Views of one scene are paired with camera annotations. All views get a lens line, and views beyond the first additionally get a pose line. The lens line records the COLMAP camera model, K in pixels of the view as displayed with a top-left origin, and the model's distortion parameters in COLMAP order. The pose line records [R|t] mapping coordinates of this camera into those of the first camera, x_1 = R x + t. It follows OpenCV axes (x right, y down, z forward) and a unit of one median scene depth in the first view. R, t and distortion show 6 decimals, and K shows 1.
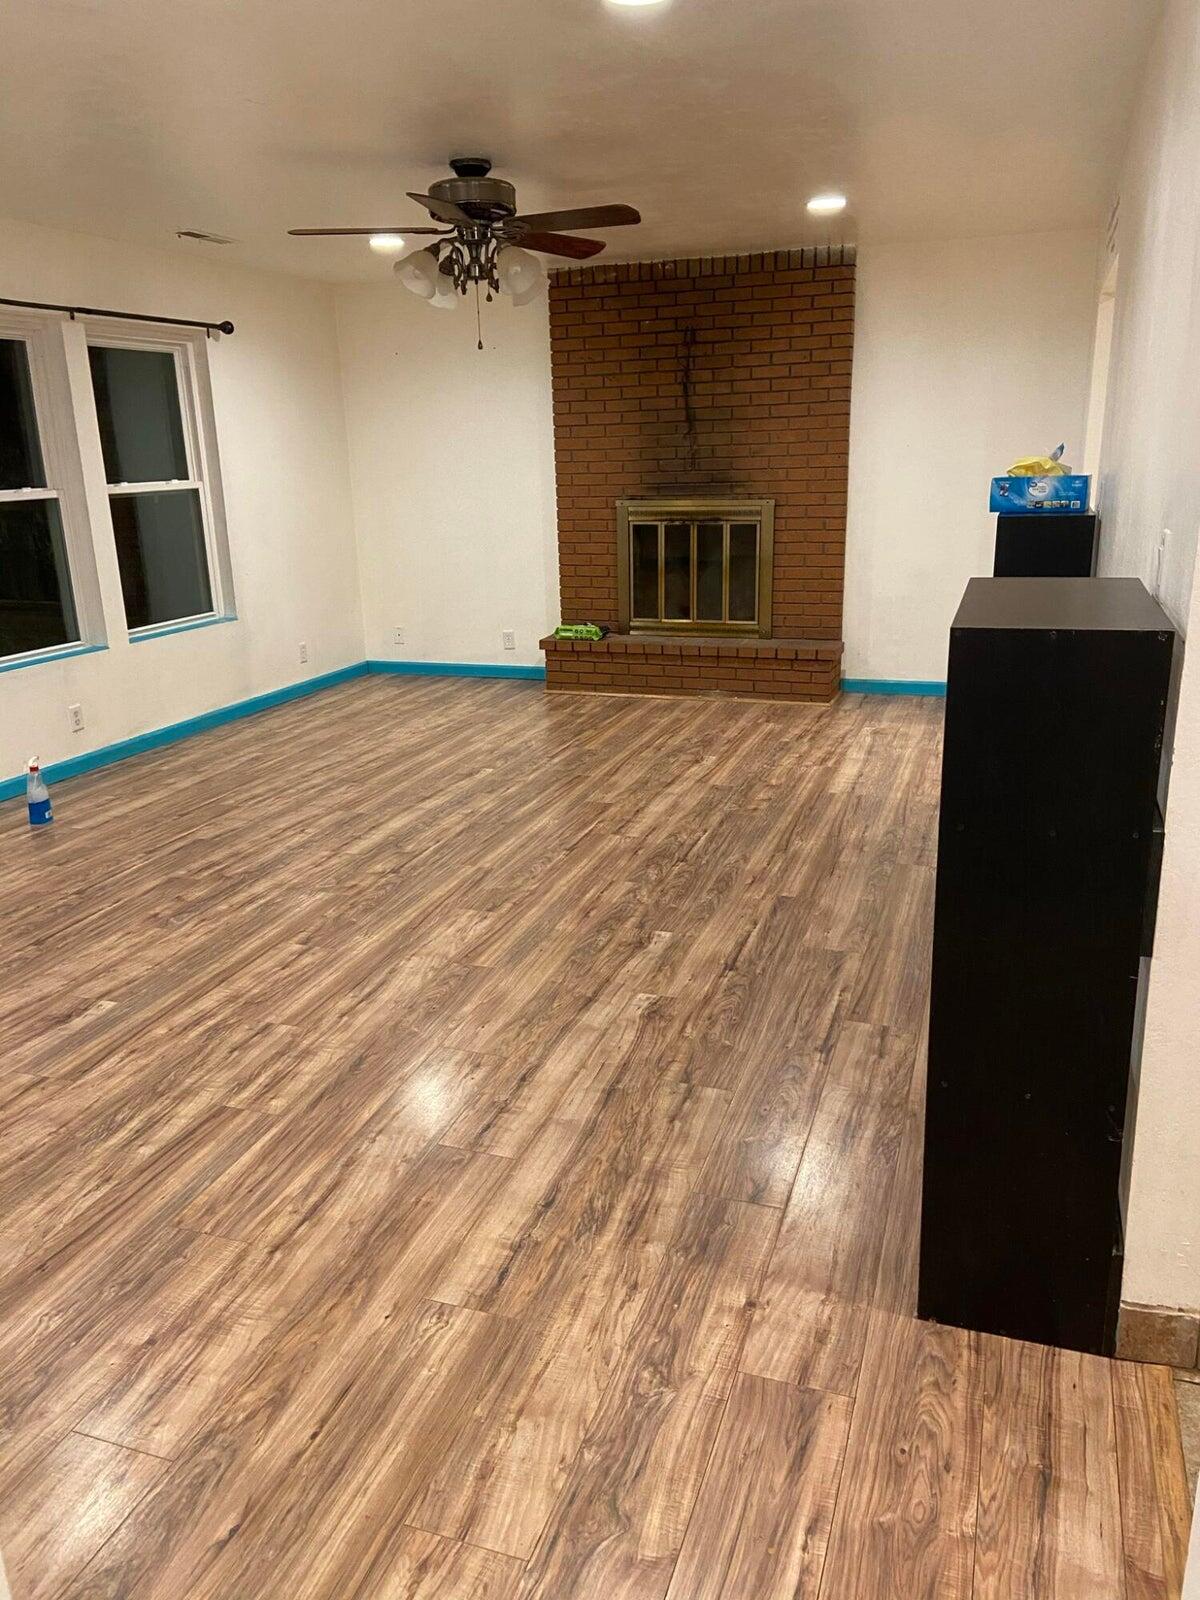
lens RADIAL K [[1200.8, 0, 605.4], [0, 1200.8, 783.1], [0, 0, 1]] dist [0.118332, -0.142632]
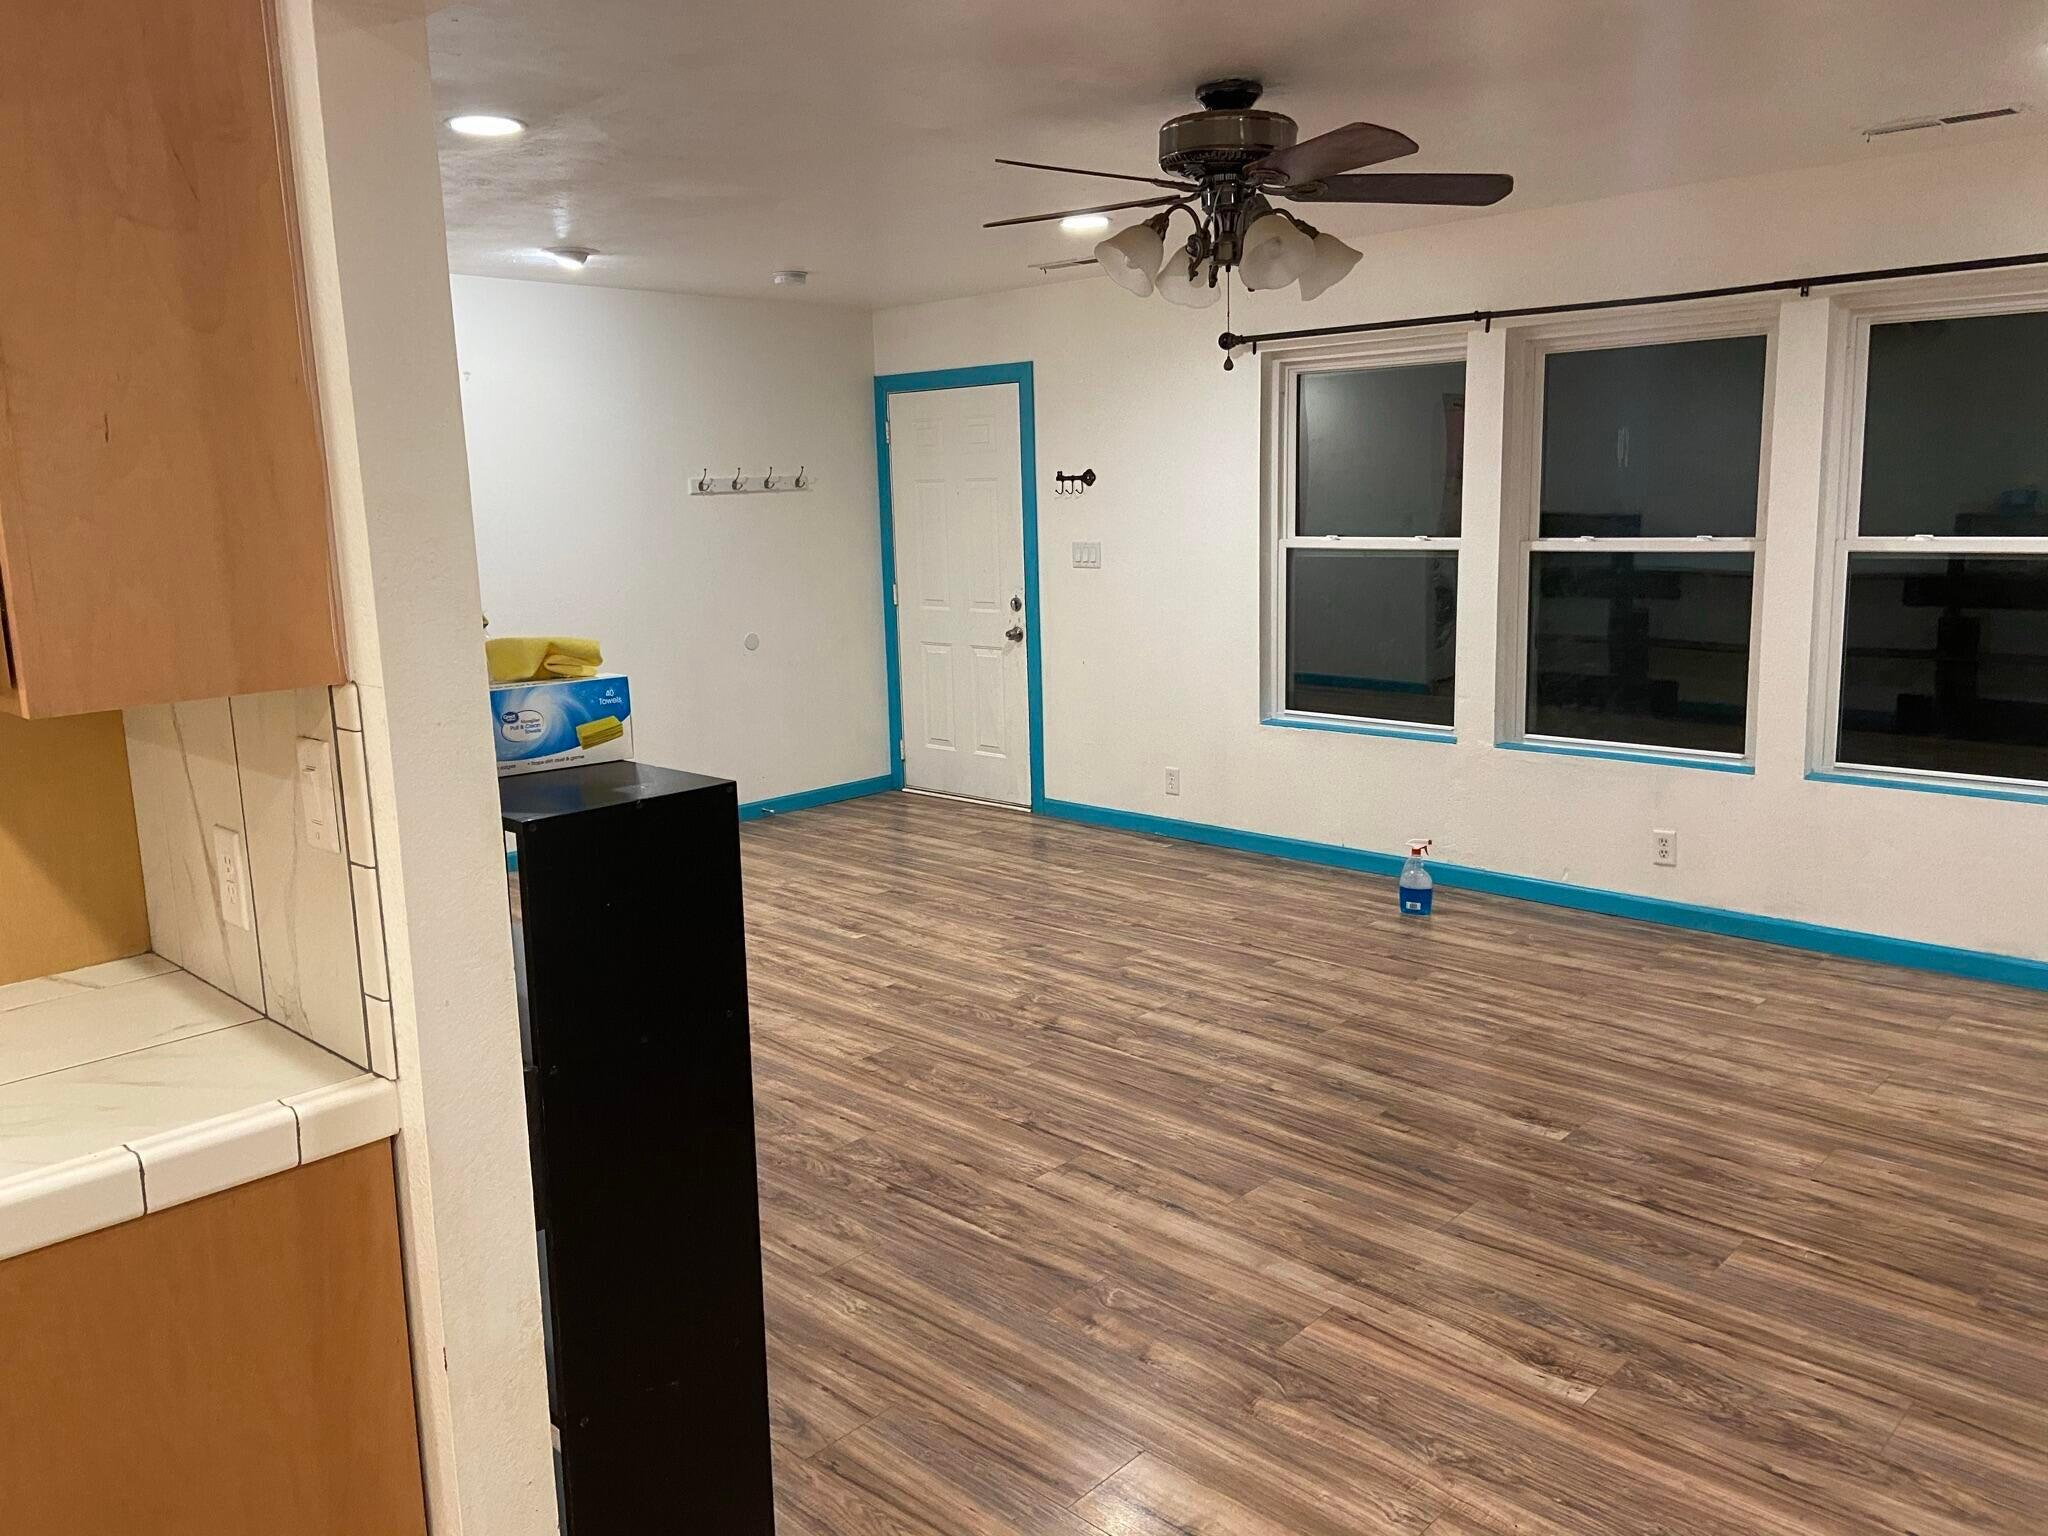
lens RADIAL K [[1537.0, 0, 1015.5], [0, 1537.0, 726.1], [0, 0, 1]] dist [0.118332, -0.142632]
pose [[-0.422777, 0.175694, -0.889039, 0.589746], [-0.209006, 0.935675, 0.284302, -0.332455], [0.881803, 0.306011, -0.358861, 1.065653]]
